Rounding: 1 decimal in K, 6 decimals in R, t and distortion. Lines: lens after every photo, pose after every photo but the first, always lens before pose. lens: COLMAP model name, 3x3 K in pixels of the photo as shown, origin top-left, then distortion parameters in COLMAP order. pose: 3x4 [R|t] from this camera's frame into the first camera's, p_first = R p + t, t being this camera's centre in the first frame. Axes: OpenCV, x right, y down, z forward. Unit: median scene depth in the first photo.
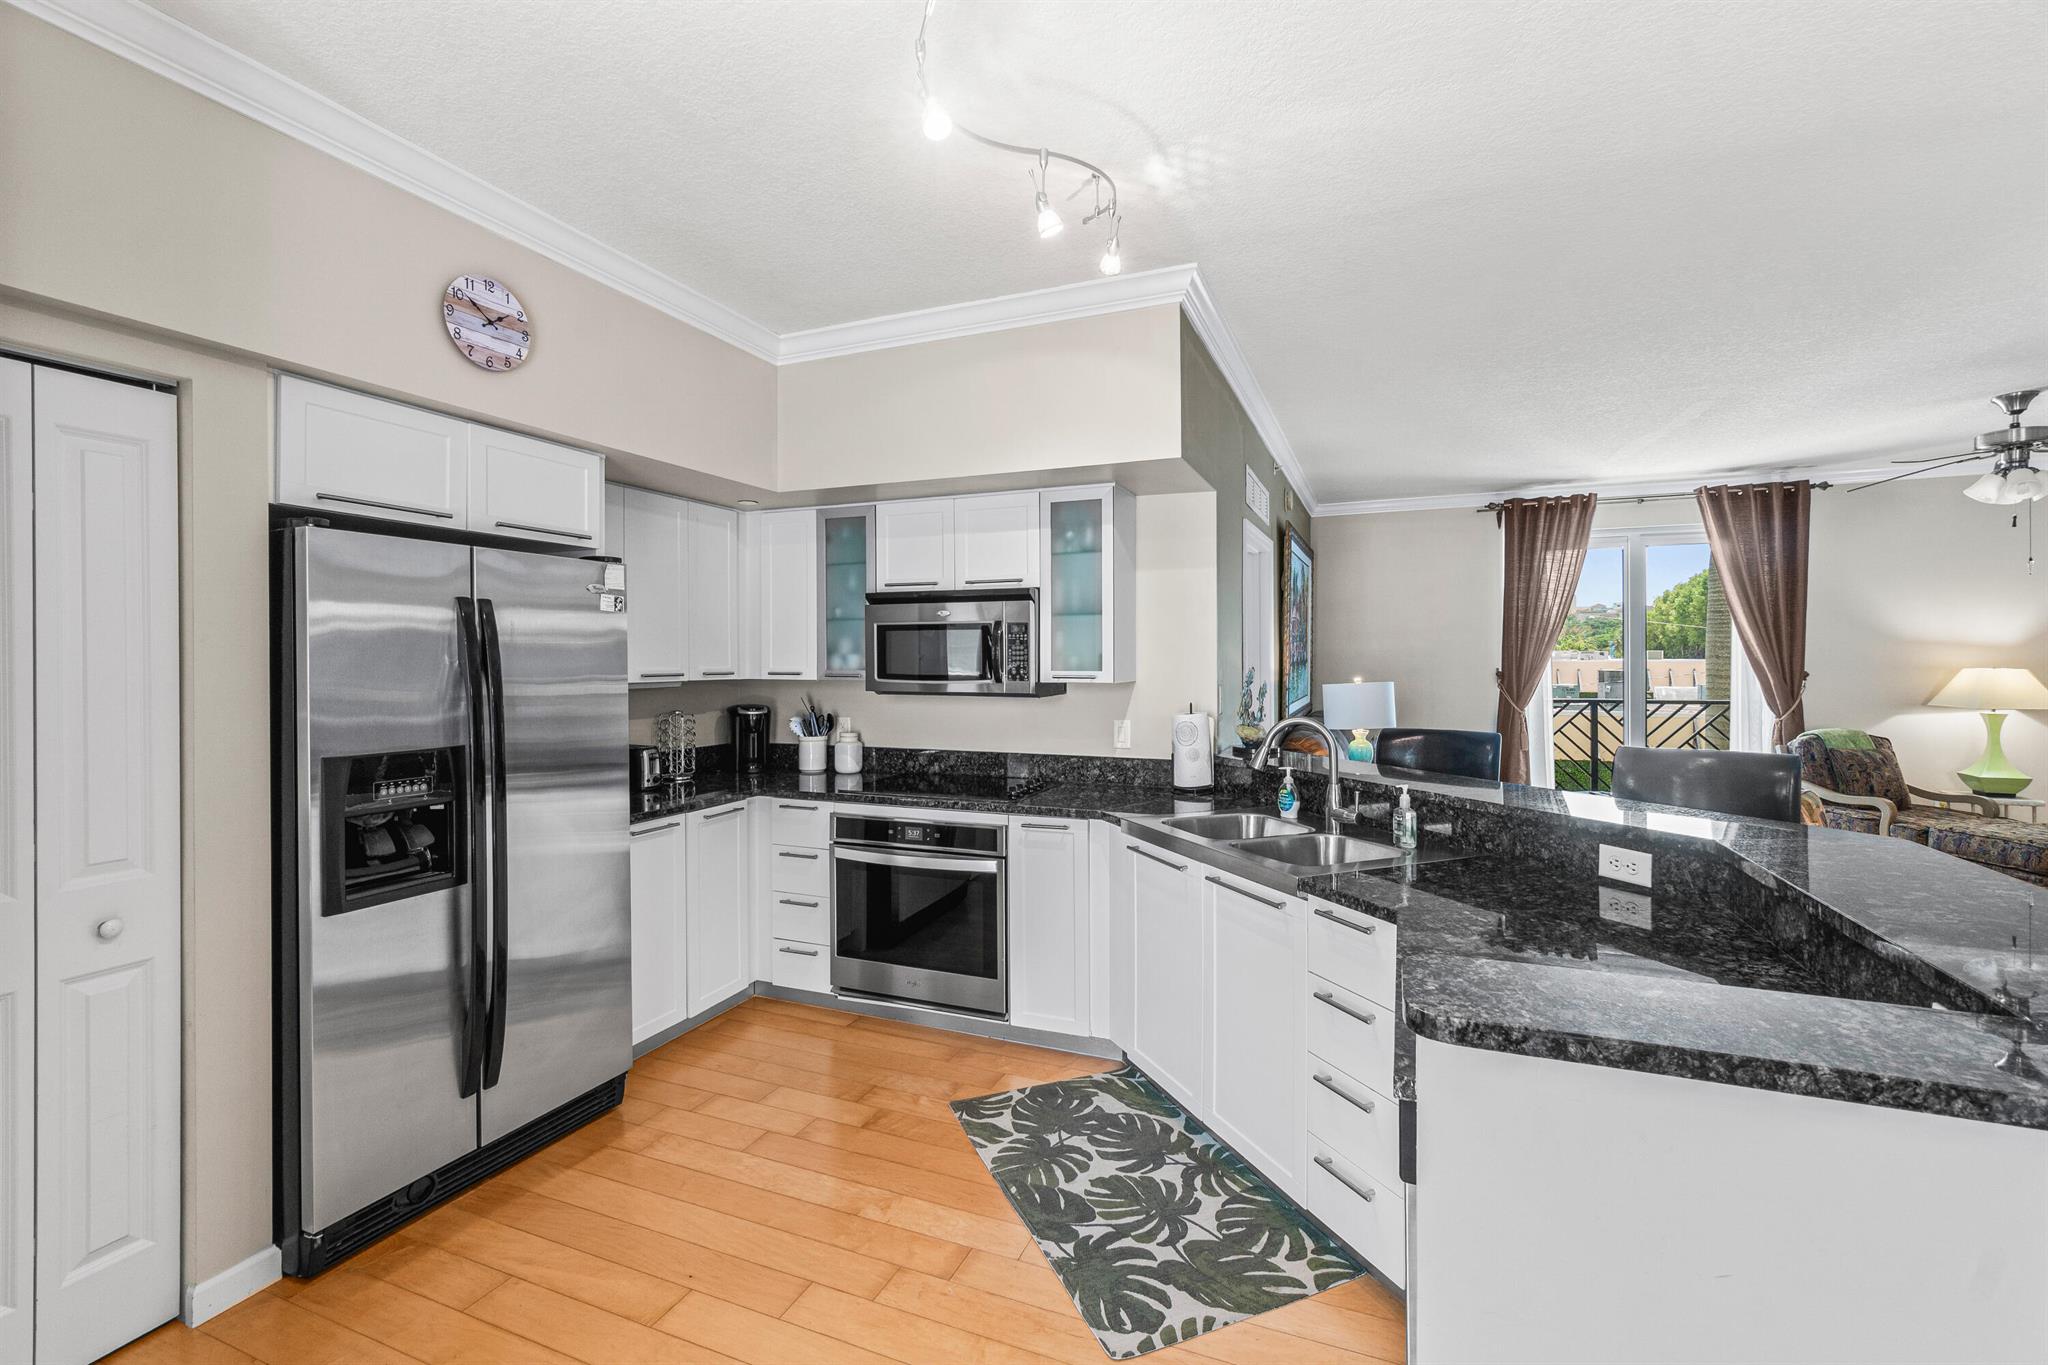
lens RADIAL K [[893.0, 0, 1029.7], [0, 893.0, 661.6], [0, 0, 1]] dist [-0.002807, -0.000211]
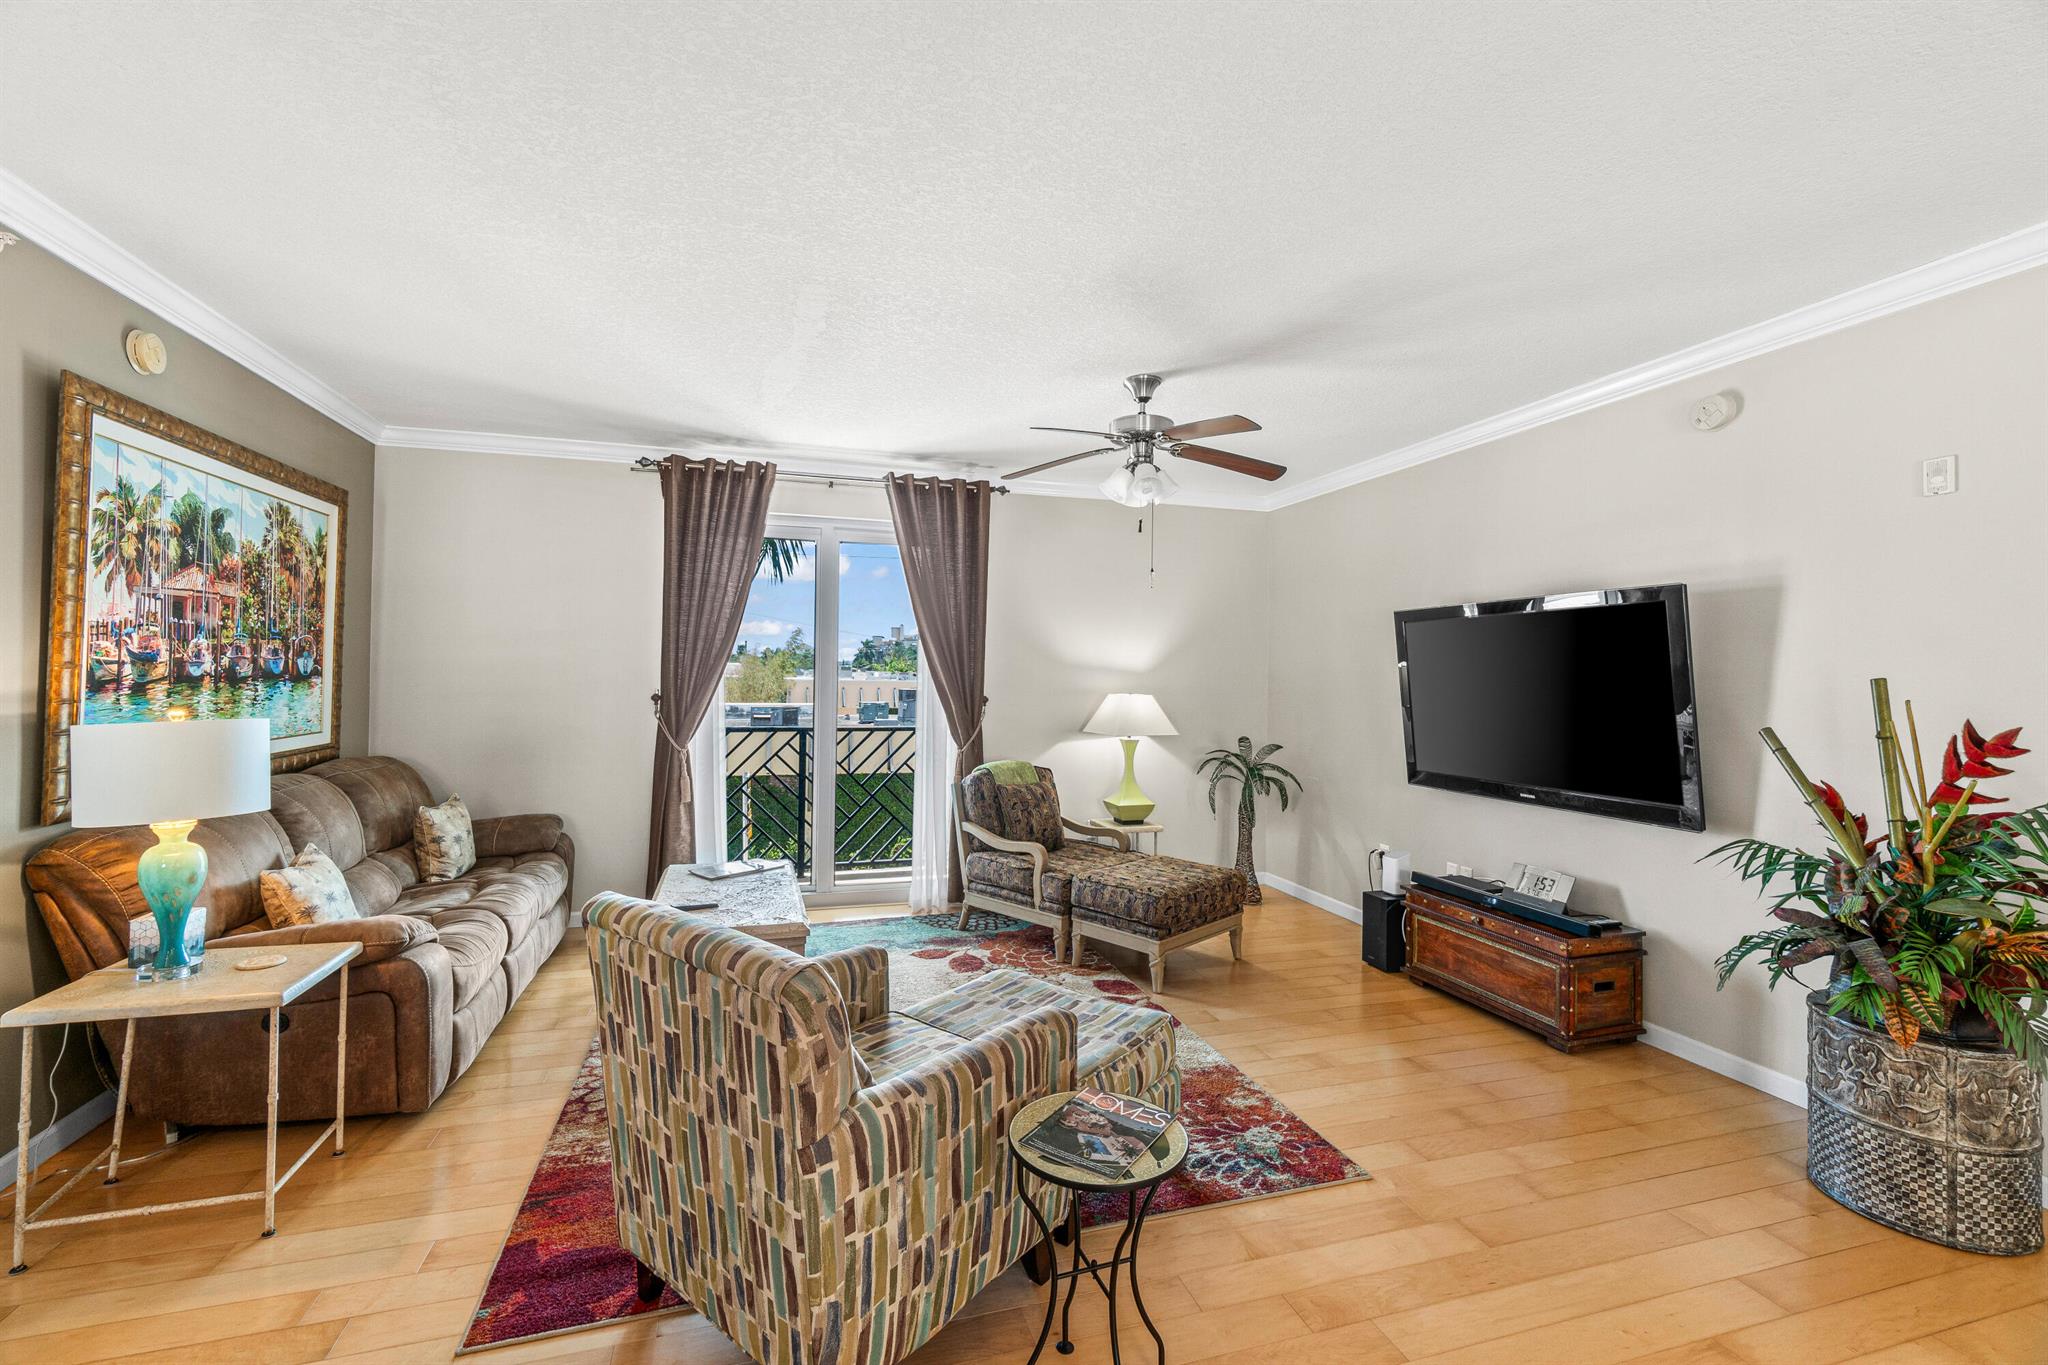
lens RADIAL K [[873.1, 0, 1022.9], [0, 873.1, 666.6], [0, 0, 1]] dist [-0.004713, -0.000221]
pose [[0.775686, 0.023914, 0.630666, 0.603267], [-0.015029, 0.999698, -0.019422, -0.003728], [-0.630940, 0.005587, 0.775812, 0.513816]]
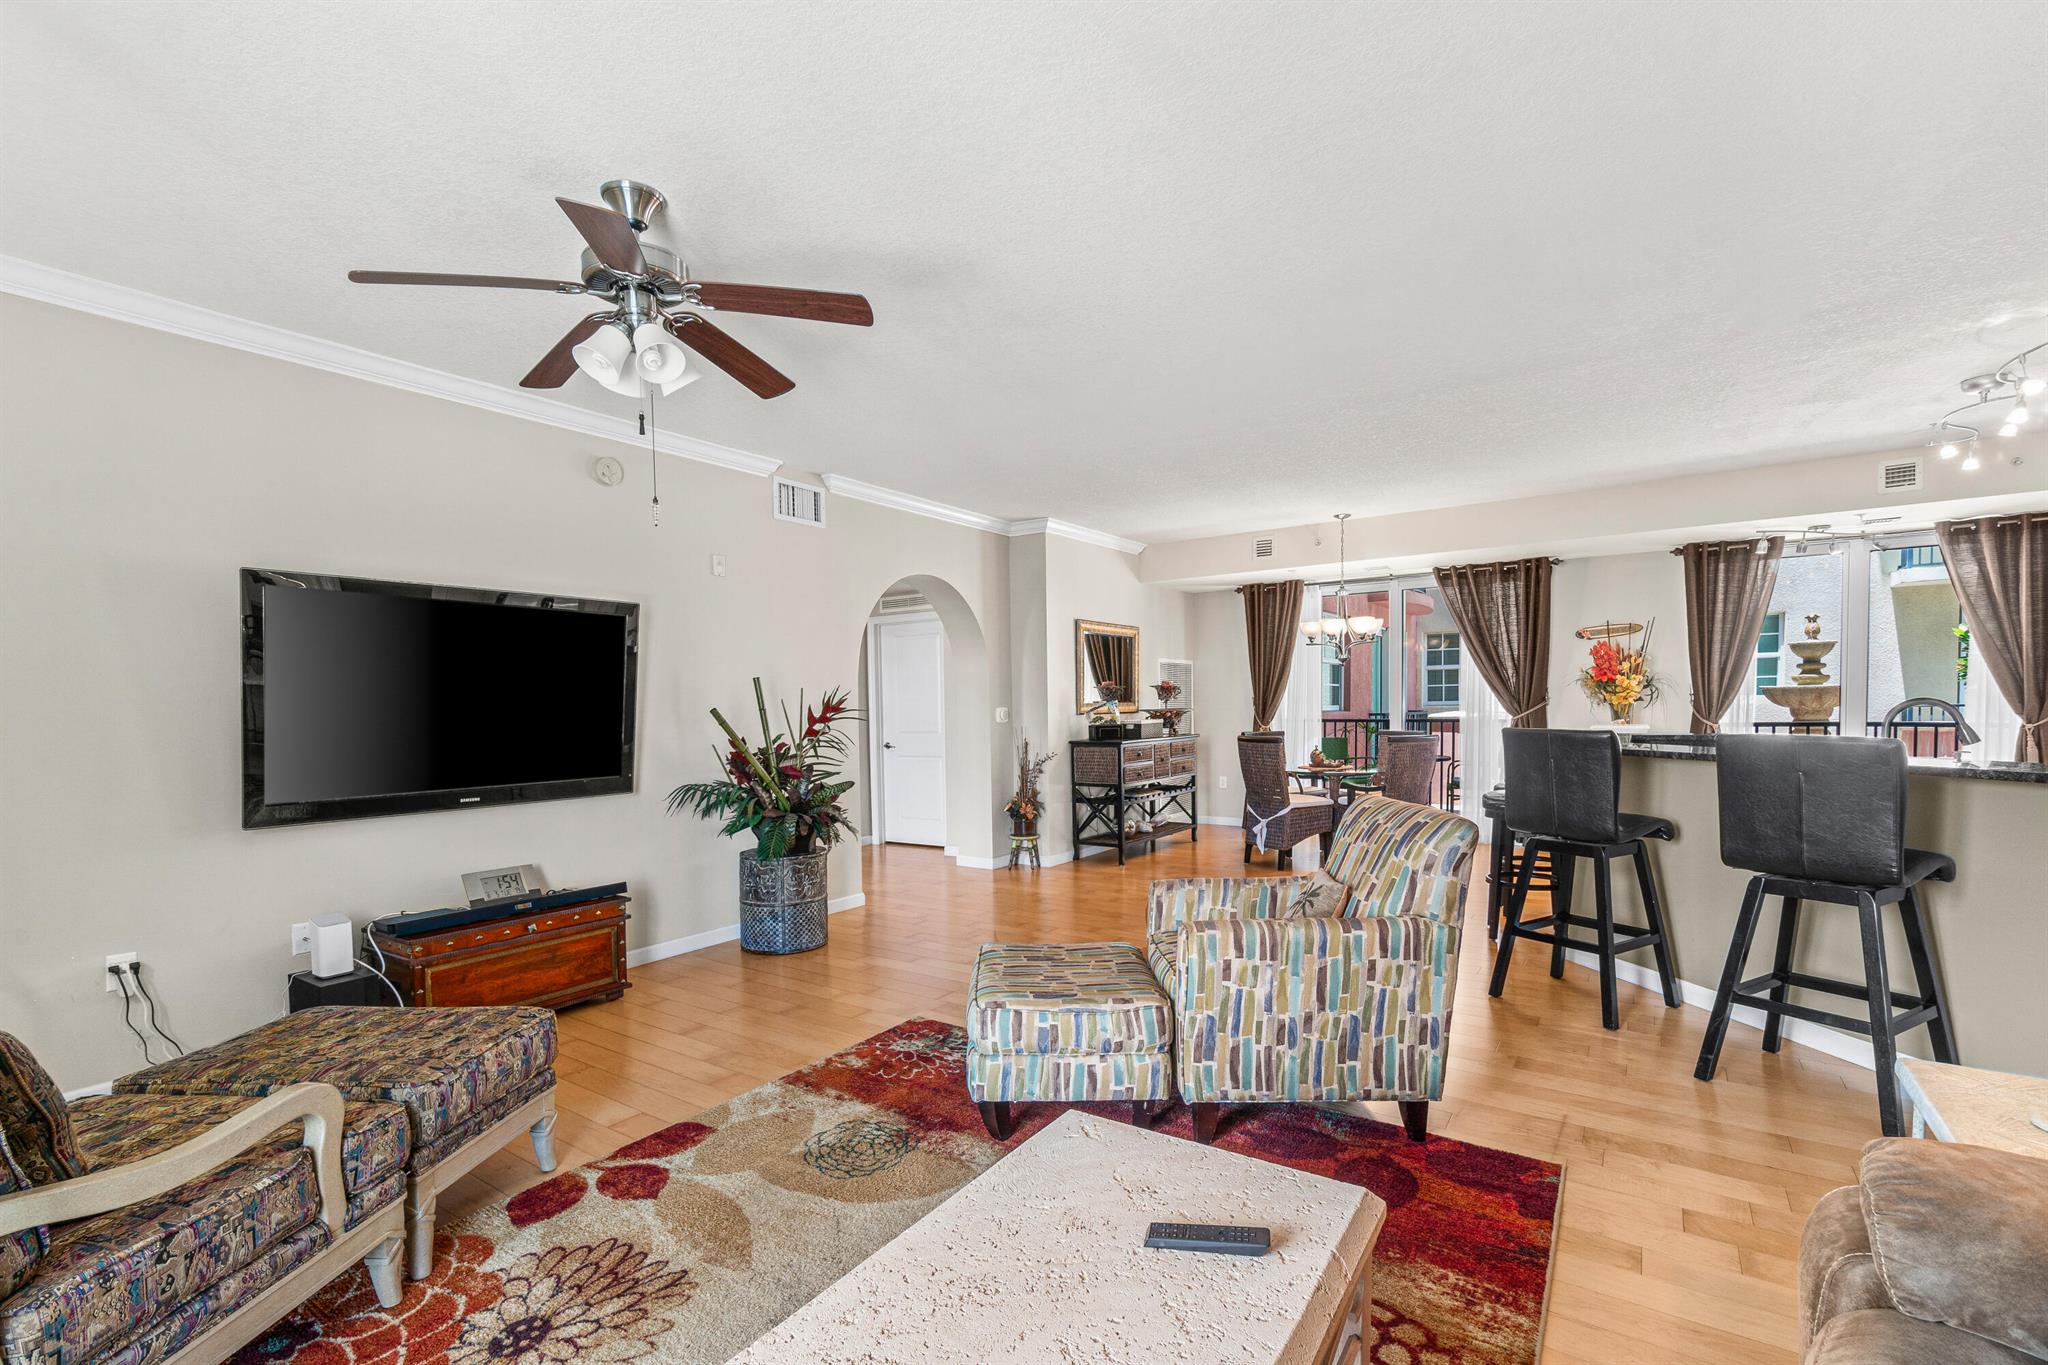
lens RADIAL K [[913.5, 0, 1011.8], [0, 913.5, 733.2], [0, 0, 1]] dist [-0.001650, -0.000321]
pose [[-0.975783, 0.014659, 0.218248, 0.932786], [0.022525, 0.999182, 0.033600, 0.028776], [-0.217577, 0.037702, -0.975315, 1.879644]]
